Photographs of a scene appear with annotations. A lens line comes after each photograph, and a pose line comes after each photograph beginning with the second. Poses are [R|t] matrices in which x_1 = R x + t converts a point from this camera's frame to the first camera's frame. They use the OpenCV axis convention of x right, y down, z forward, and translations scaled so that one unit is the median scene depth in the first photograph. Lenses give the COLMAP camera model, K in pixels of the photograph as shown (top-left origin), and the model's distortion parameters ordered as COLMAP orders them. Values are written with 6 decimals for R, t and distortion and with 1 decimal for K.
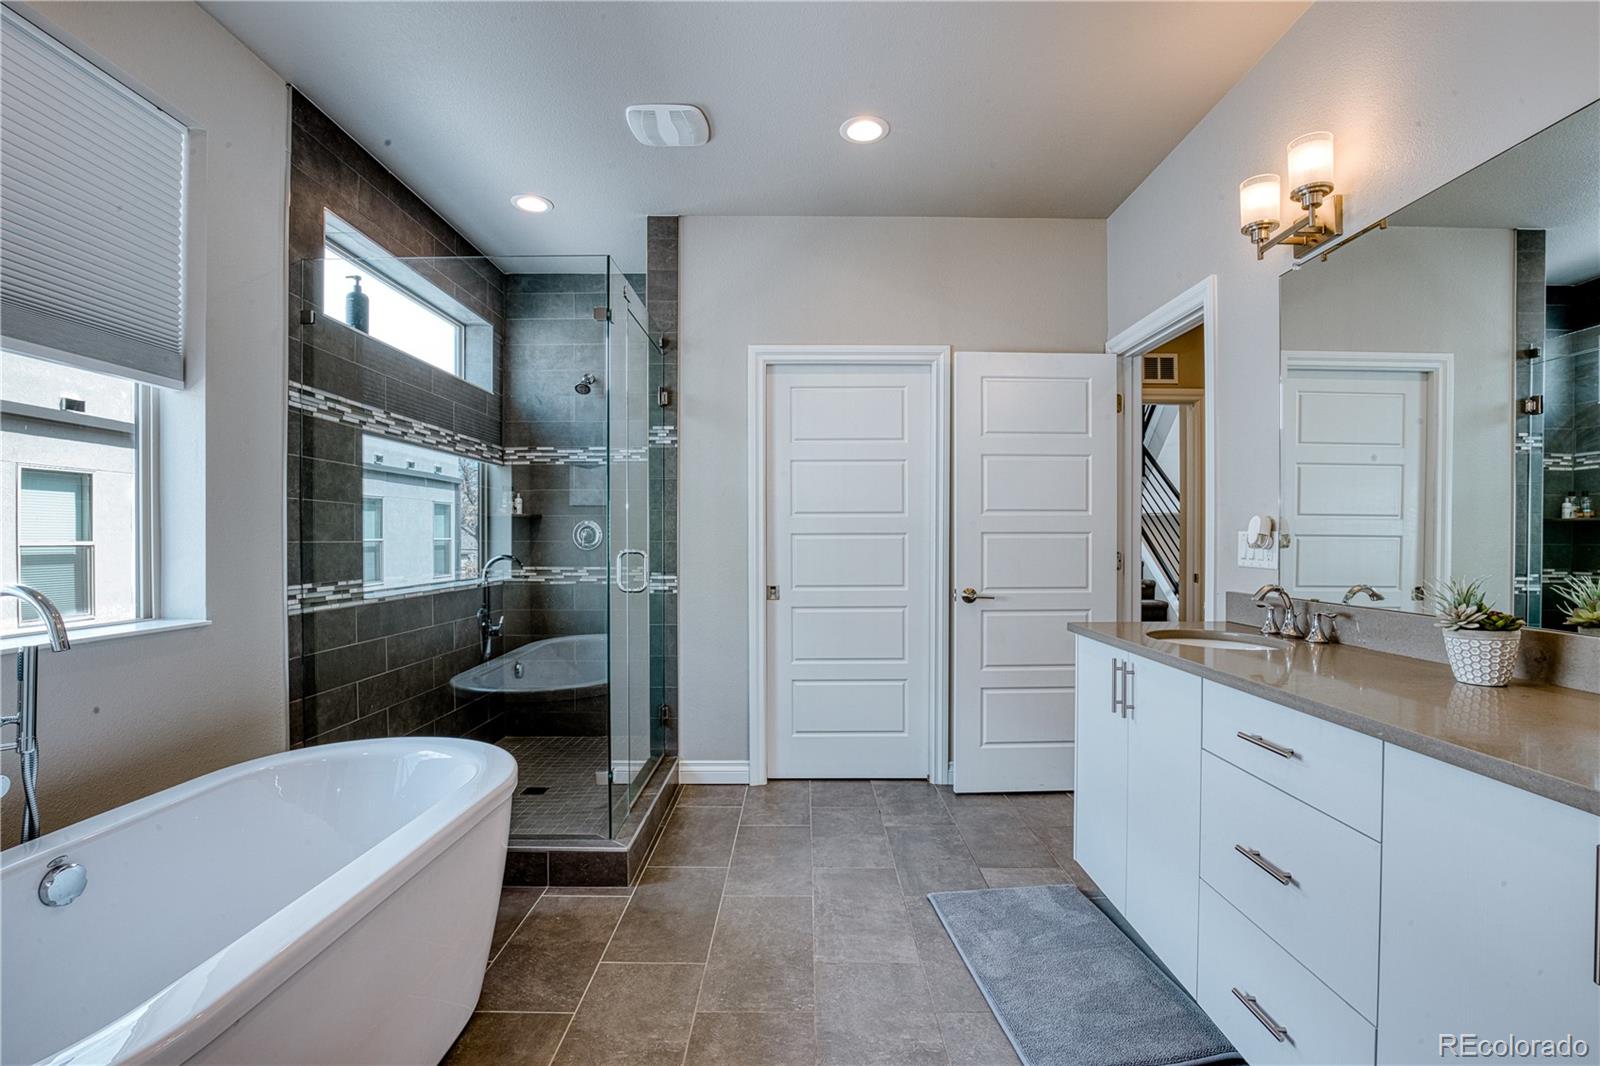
lens RADIAL K [[729.8, 0, 803.6], [0, 729.8, 541.5], [0, 0, 1]] dist [-0.031884, 0.005495]
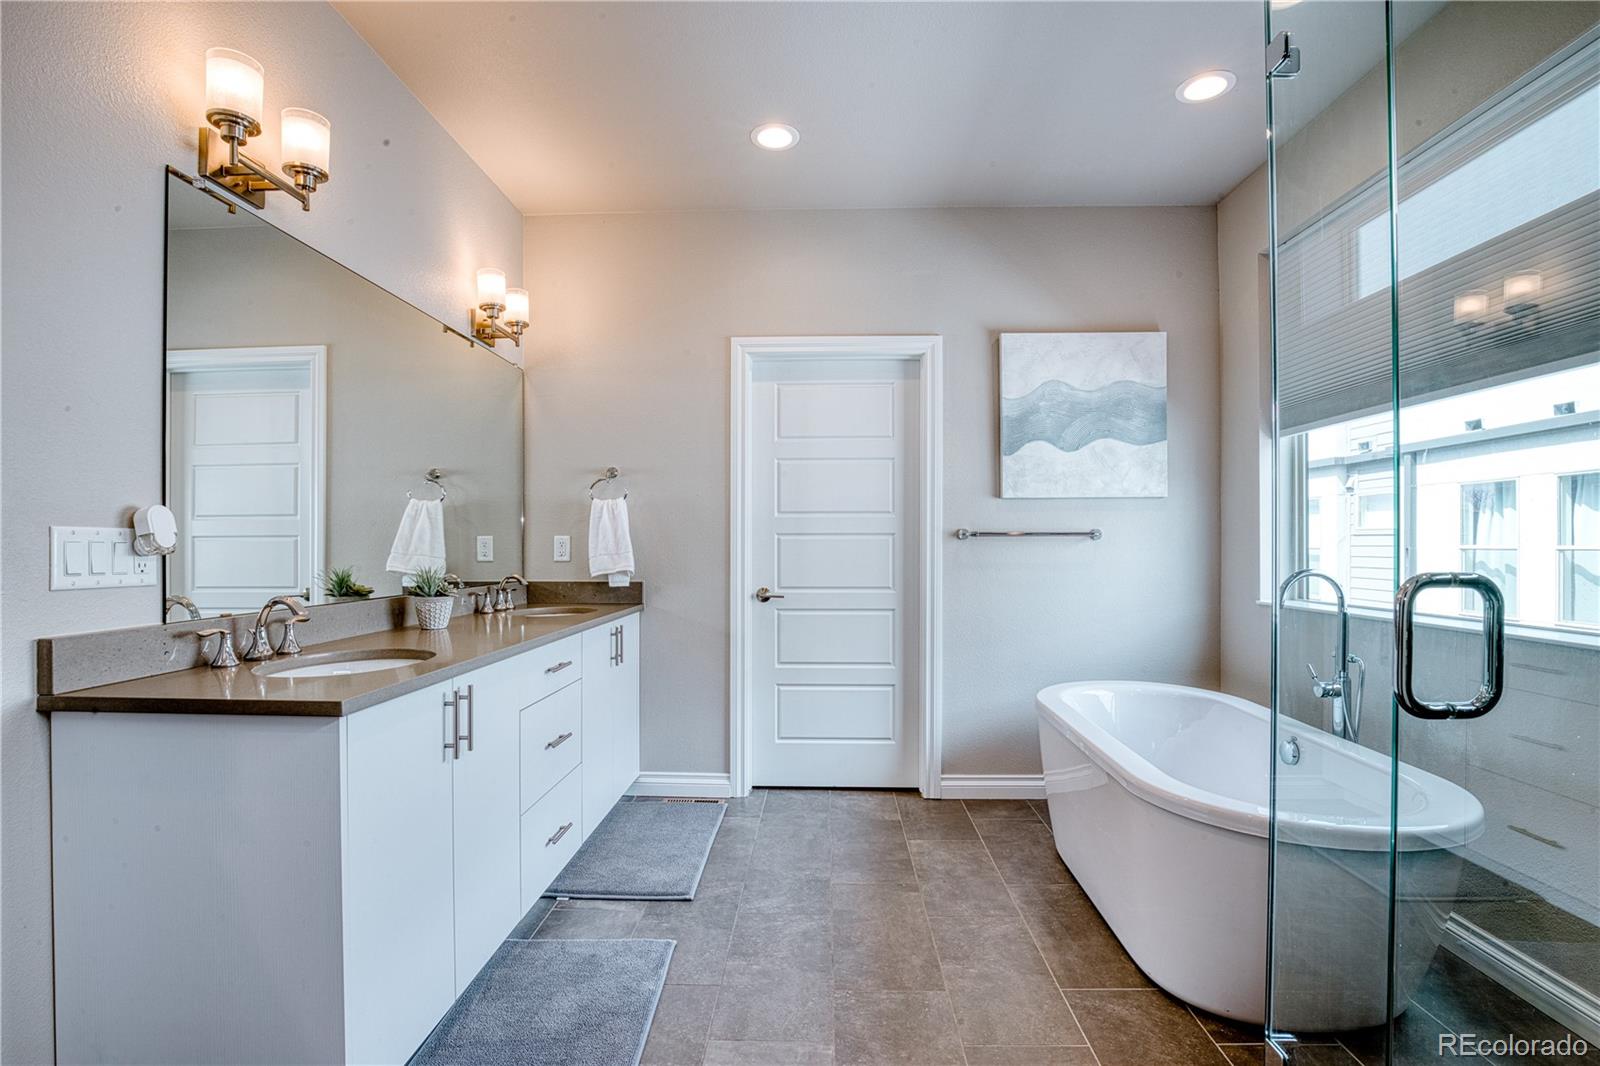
lens RADIAL K [[729.8, 0, 799.1], [0, 729.8, 539.8], [0, 0, 1]] dist [-0.031884, 0.005495]
pose [[-0.999388, -0.000794, 0.034973, 0.028044], [-0.000841, 0.999999, -0.001347, -0.004532], [-0.034972, -0.001375, -0.999387, 1.961947]]
